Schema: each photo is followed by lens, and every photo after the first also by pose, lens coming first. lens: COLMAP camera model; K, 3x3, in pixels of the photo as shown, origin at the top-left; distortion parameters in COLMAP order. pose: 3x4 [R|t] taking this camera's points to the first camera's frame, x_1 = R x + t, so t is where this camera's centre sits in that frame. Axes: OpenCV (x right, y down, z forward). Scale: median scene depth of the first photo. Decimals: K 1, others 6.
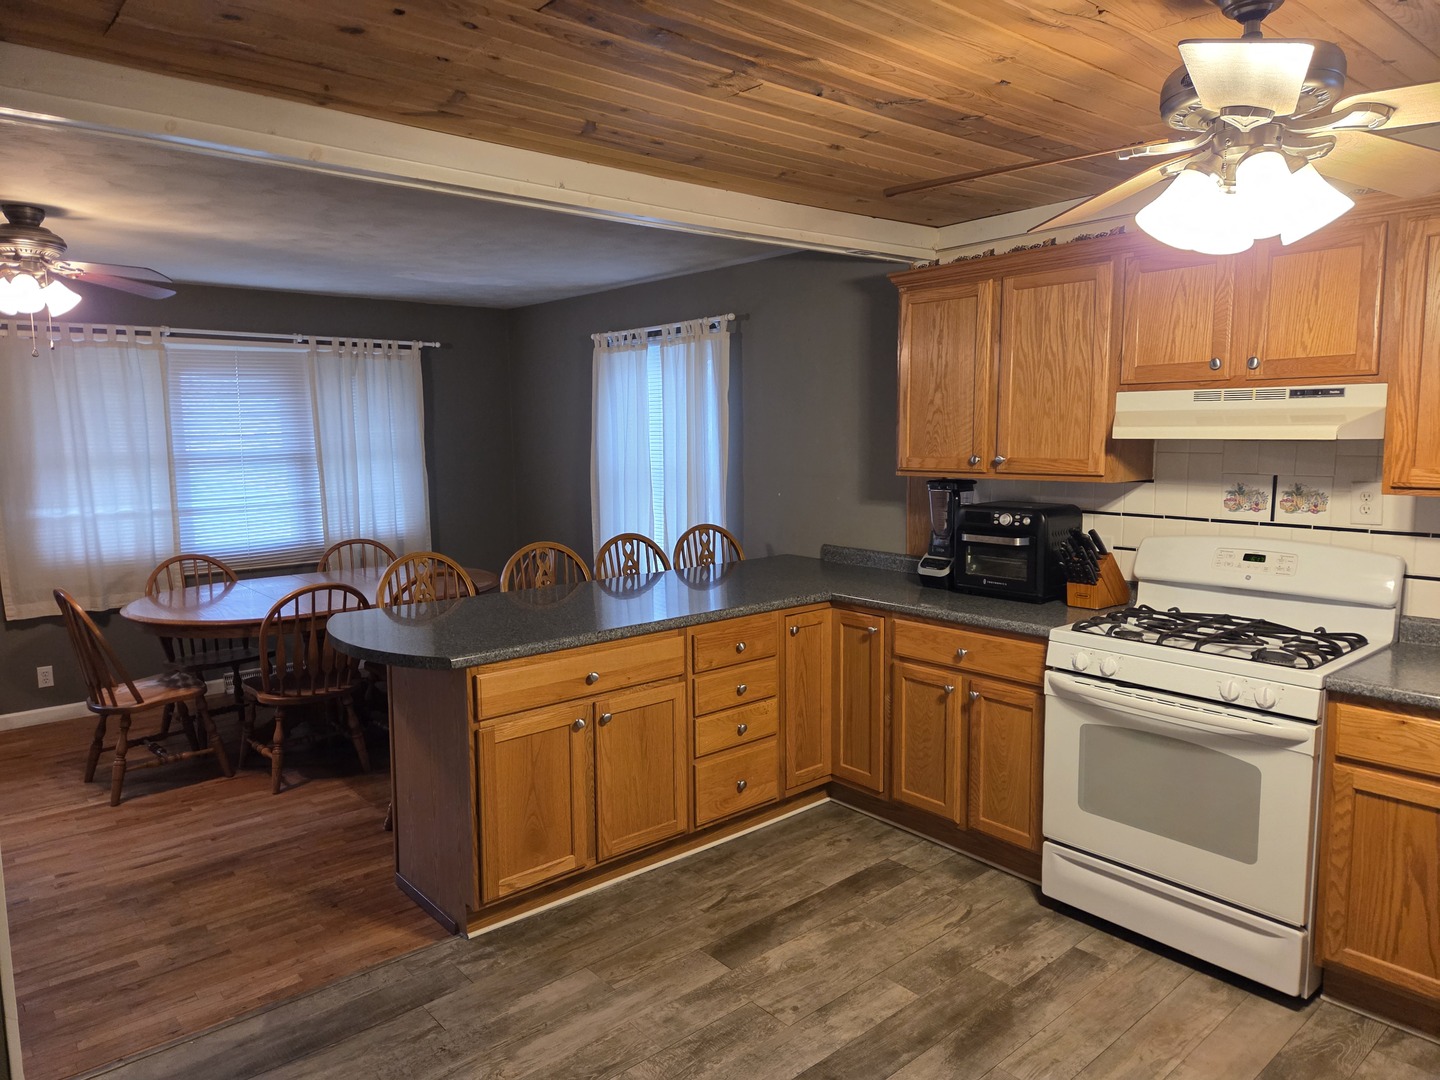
lens RADIAL K [[958.8, 0, 710.4], [0, 958.8, 538.3], [0, 0, 1]] dist [0.075557, -0.063323]
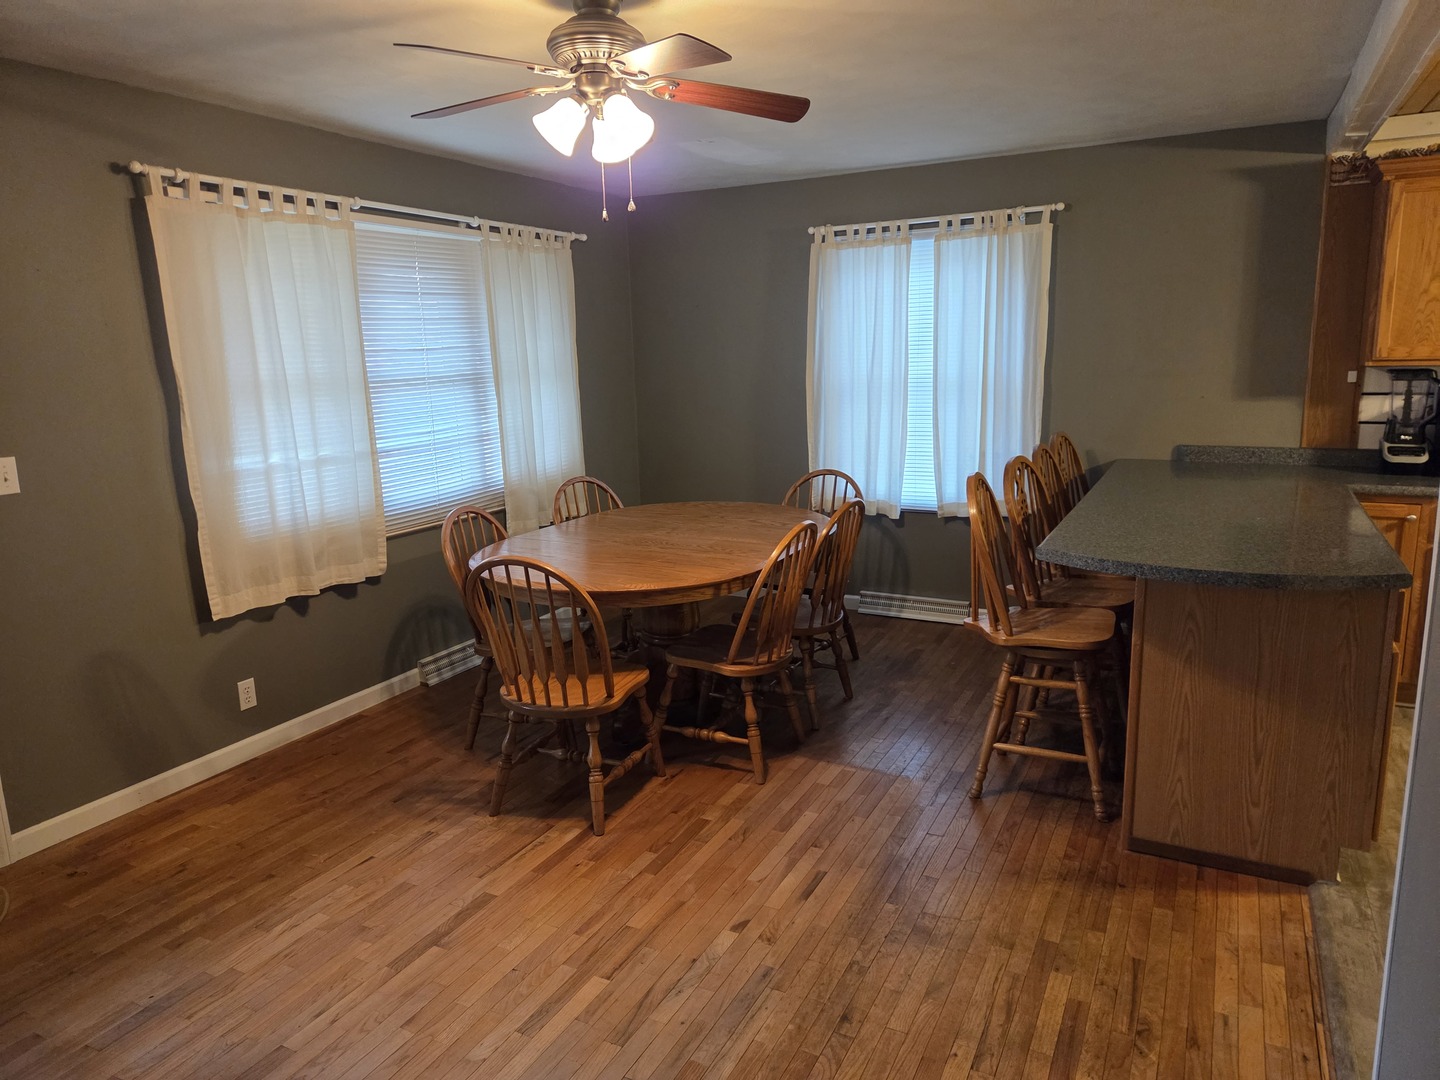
lens RADIAL K [[958.8, 0, 723.4], [0, 958.8, 530.5], [0, 0, 1]] dist [0.075557, -0.063323]
pose [[0.922992, -0.084708, 0.375380, -0.945767], [0.060027, 0.995224, 0.076985, -0.015488], [-0.380108, -0.048524, 0.923668, 0.344585]]
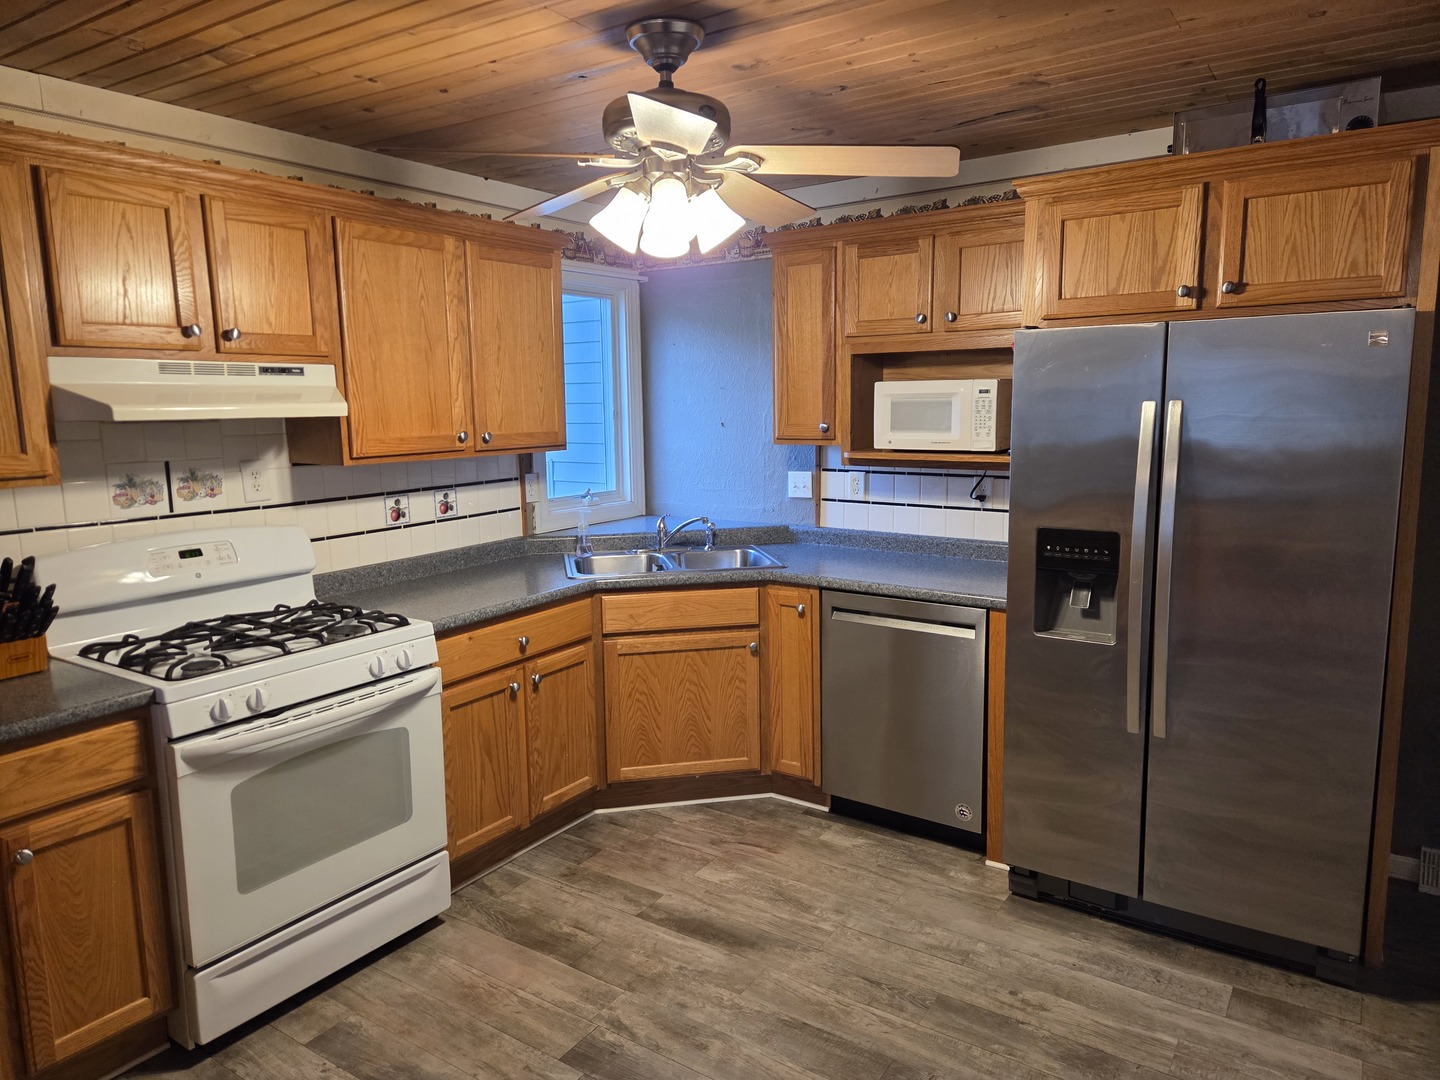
lens RADIAL K [[958.8, 0, 706.1], [0, 958.8, 538.3], [0, 0, 1]] dist [0.075557, -0.063323]
pose [[-0.258767, -0.124158, 0.957927, -0.377436], [0.132737, 0.977726, 0.162581, -0.068893], [-0.956776, 0.169223, -0.236523, 0.687449]]
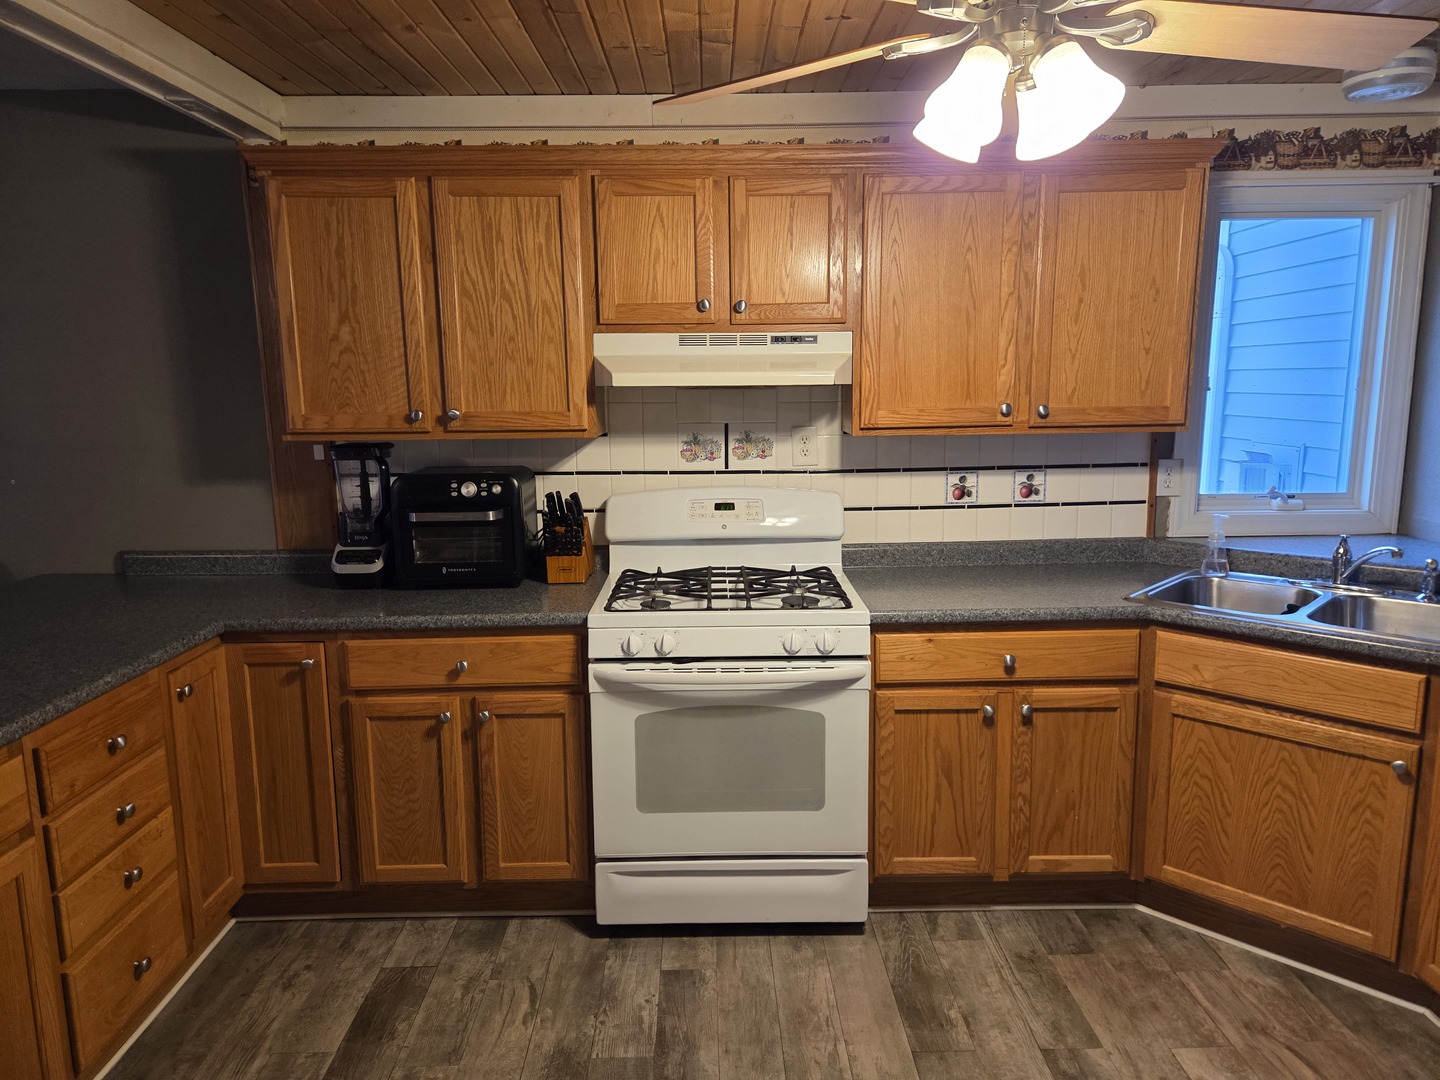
lens RADIAL K [[958.8, 0, 724.1], [0, 958.8, 535.8], [0, 0, 1]] dist [0.075557, -0.063323]
pose [[0.637118, -0.120754, 0.761249, -0.175771], [0.094071, 0.992450, 0.078697, -0.025070], [-0.765004, 0.021473, 0.643667, 0.334866]]
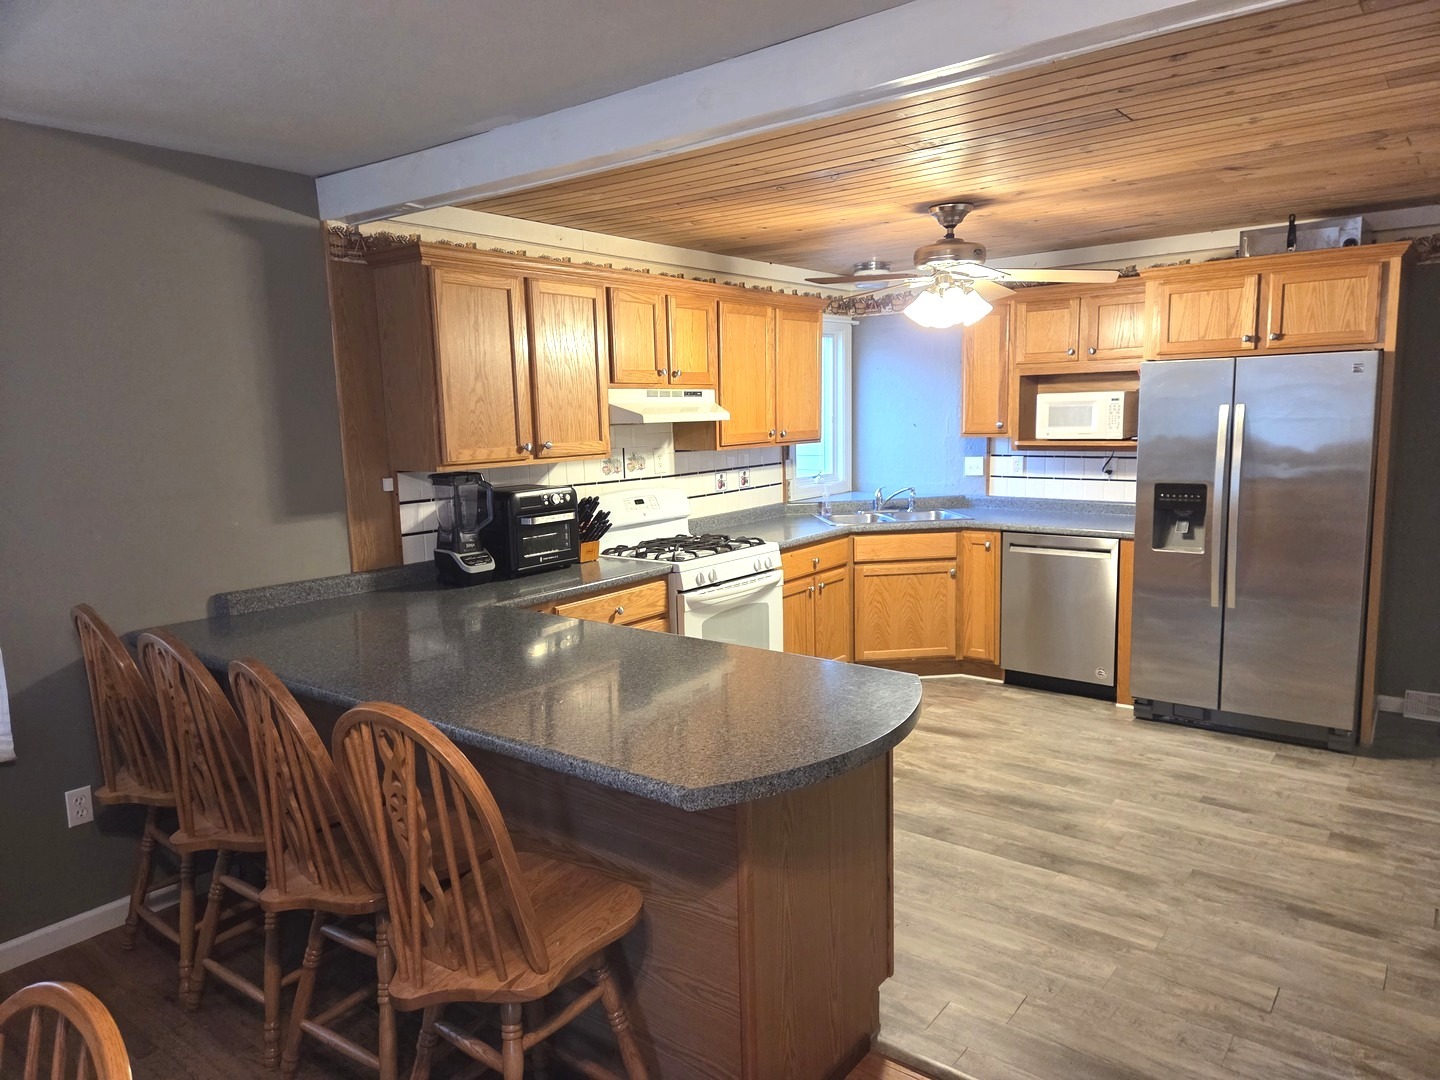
lens RADIAL K [[958.8, 0, 718.4], [0, 958.8, 546.5], [0, 0, 1]] dist [0.075557, -0.063323]
pose [[-0.203260, -0.121902, 0.971507, -0.844155], [0.142518, 0.977969, 0.152531, -0.111183], [-0.968697, 0.169461, -0.181409, 1.056408]]
